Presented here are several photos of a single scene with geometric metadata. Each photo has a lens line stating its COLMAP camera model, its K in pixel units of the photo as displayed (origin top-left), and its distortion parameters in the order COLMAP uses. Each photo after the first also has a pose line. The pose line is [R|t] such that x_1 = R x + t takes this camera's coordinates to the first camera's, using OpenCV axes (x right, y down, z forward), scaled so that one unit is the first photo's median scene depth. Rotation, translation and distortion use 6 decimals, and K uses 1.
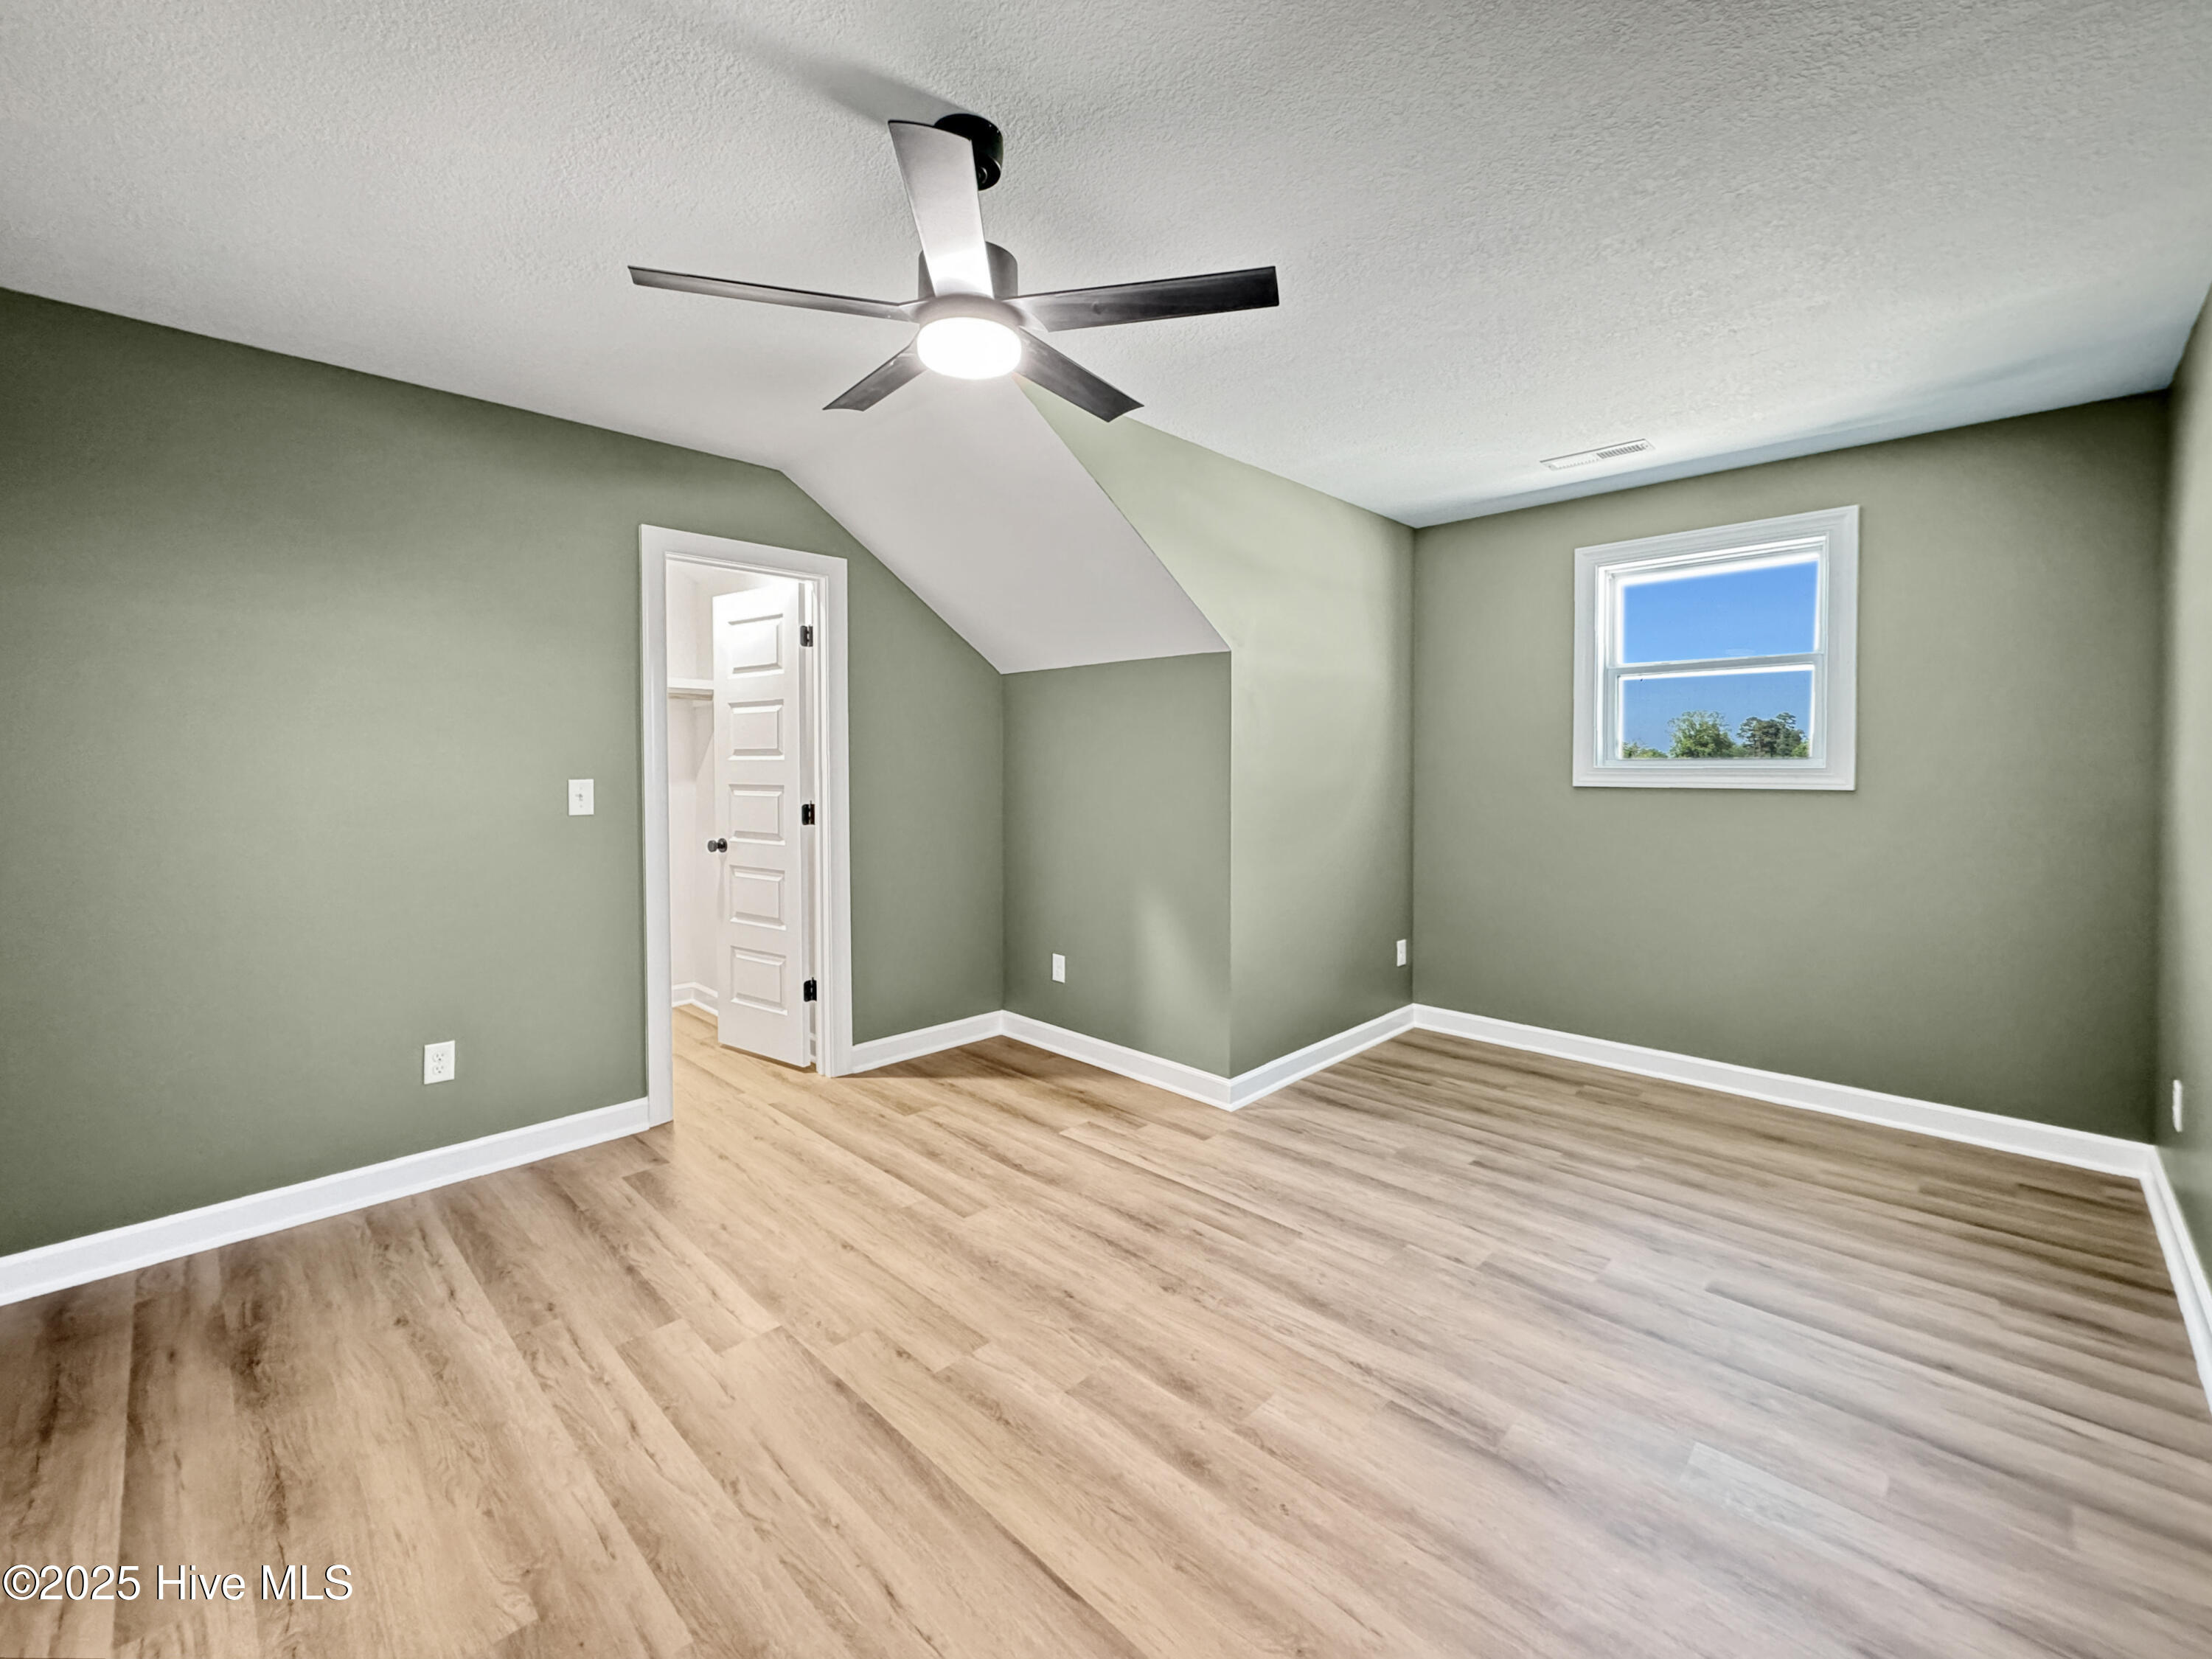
lens RADIAL K [[912.2, 0, 1070.5], [0, 912.2, 783.1], [0, 0, 1]] dist [0.001550, 0.000264]
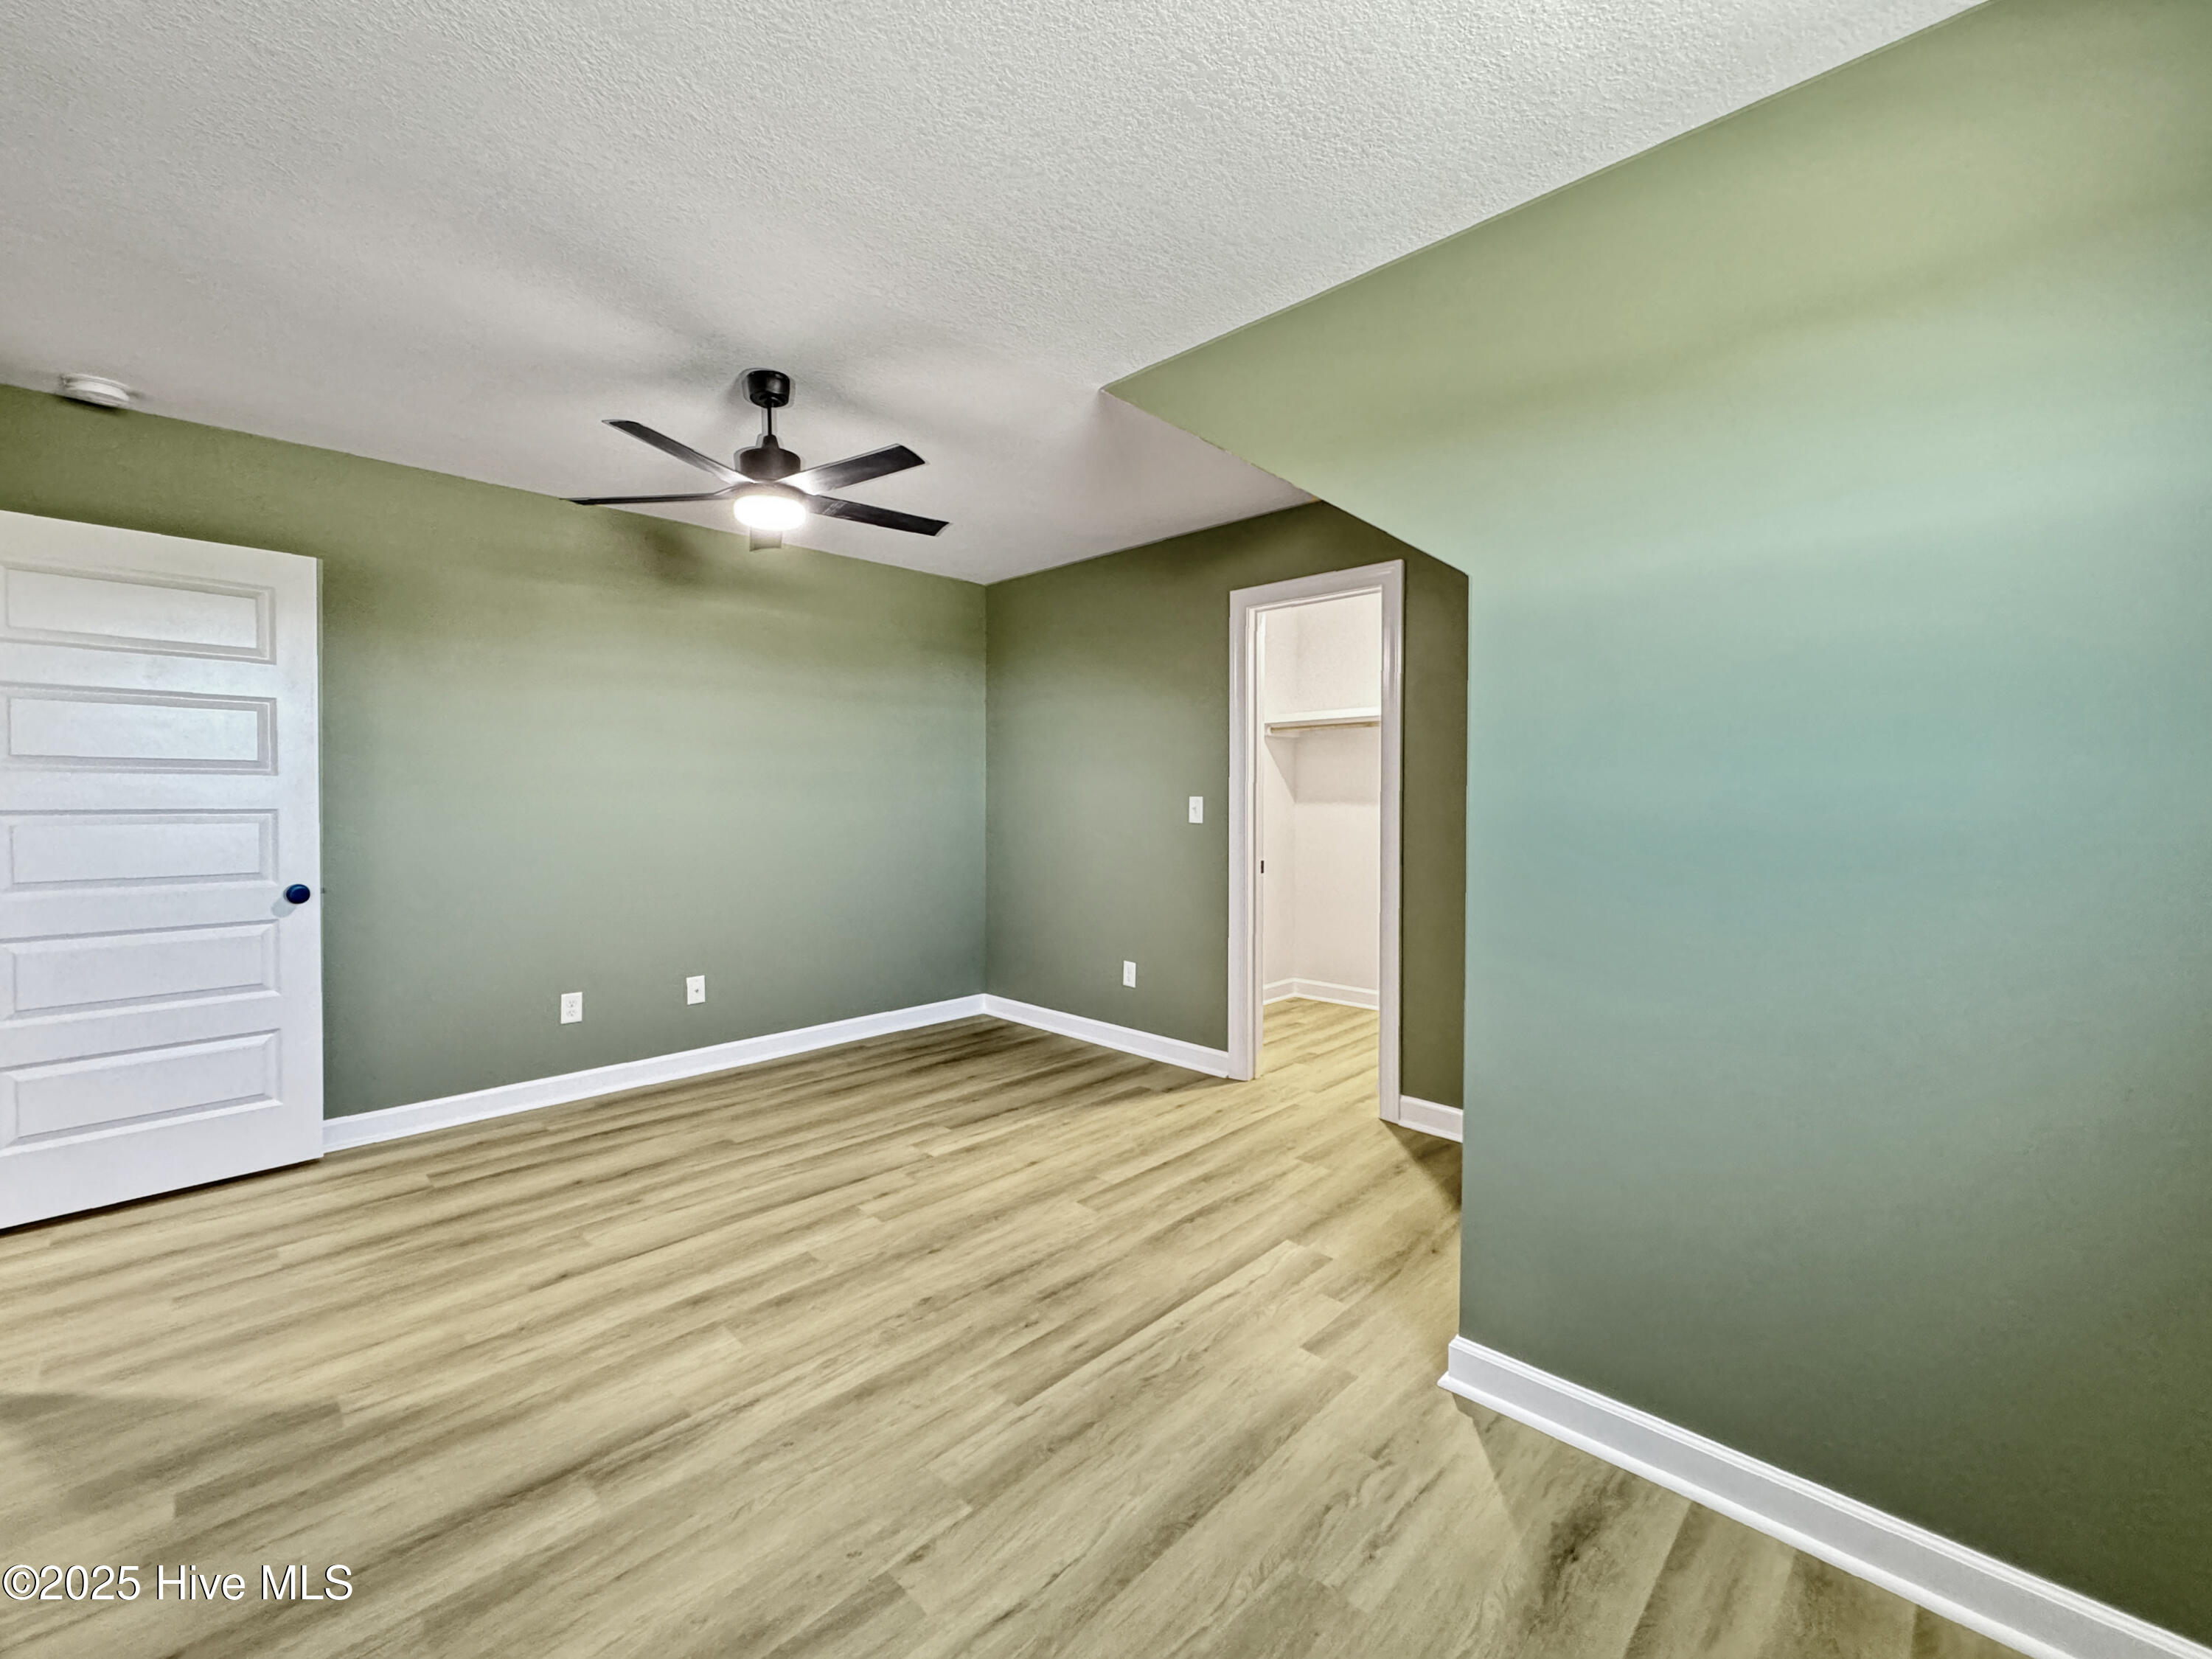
lens RADIAL K [[912.2, 0, 1126.1], [0, 912.2, 813.9], [0, 0, 1]] dist [0.001550, 0.000264]
pose [[0.032964, 0.023123, -0.999189, 0.921947], [-0.019176, 0.999563, 0.022499, -0.008092], [0.999273, 0.018419, 0.033393, 0.979033]]
